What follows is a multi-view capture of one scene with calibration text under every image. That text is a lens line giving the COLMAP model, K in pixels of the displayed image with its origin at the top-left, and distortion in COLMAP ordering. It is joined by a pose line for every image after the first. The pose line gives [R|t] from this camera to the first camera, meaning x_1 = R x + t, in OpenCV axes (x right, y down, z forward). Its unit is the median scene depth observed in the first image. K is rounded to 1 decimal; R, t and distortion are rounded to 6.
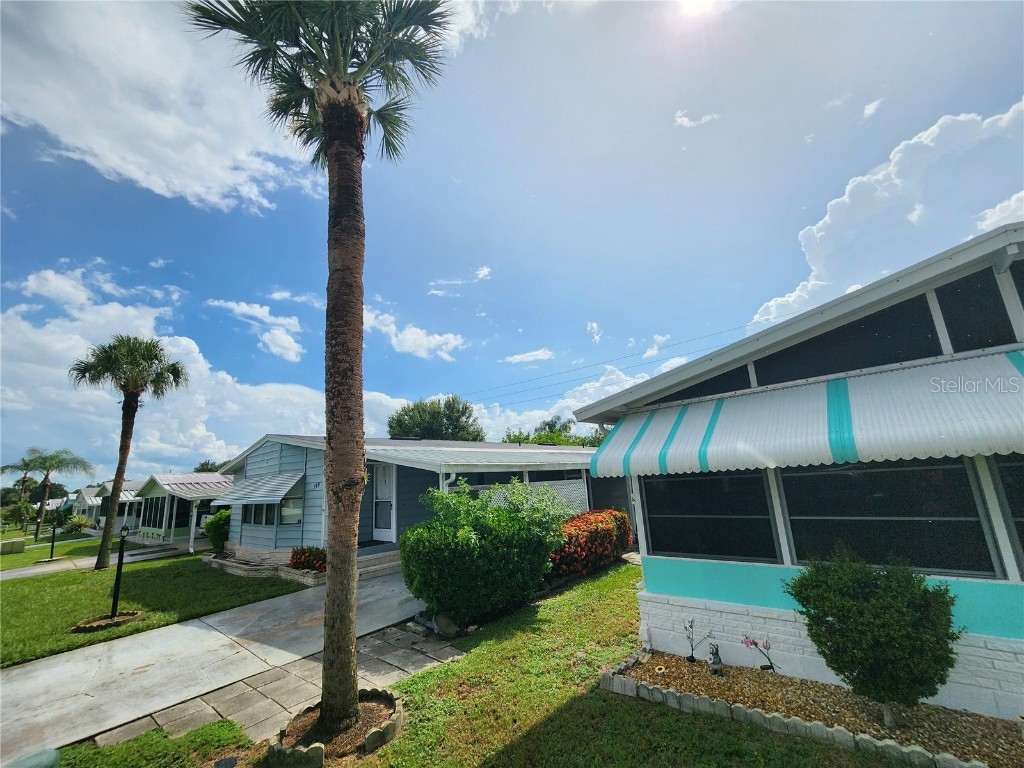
lens RADIAL K [[413.7, 0, 511.9], [0, 413.7, 389.9], [0, 0, 1]] dist [0.002407, 0.001195]
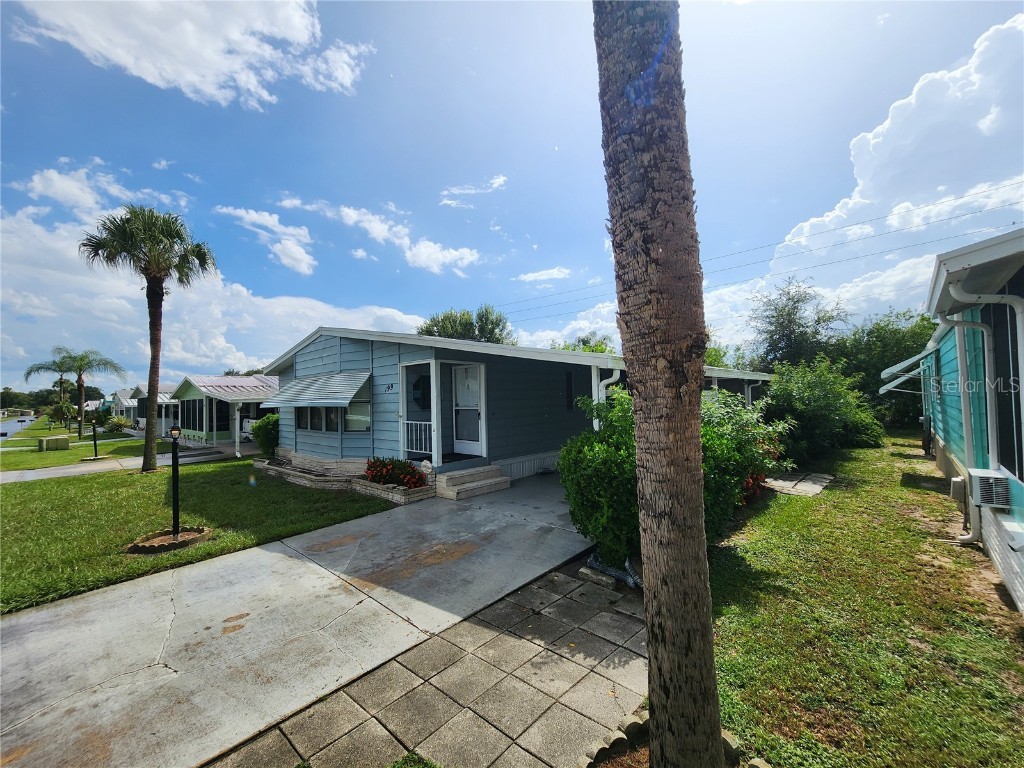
lens RADIAL K [[411.1, 0, 512.0], [0, 411.1, 384.0], [0, 0, 1]] dist [0.001090, 0.000298]
pose [[0.999182, 0.031577, -0.025279, -0.123986], [-0.026539, 0.983413, 0.179429, 0.041795], [0.030526, -0.178611, 0.983446, 0.119849]]
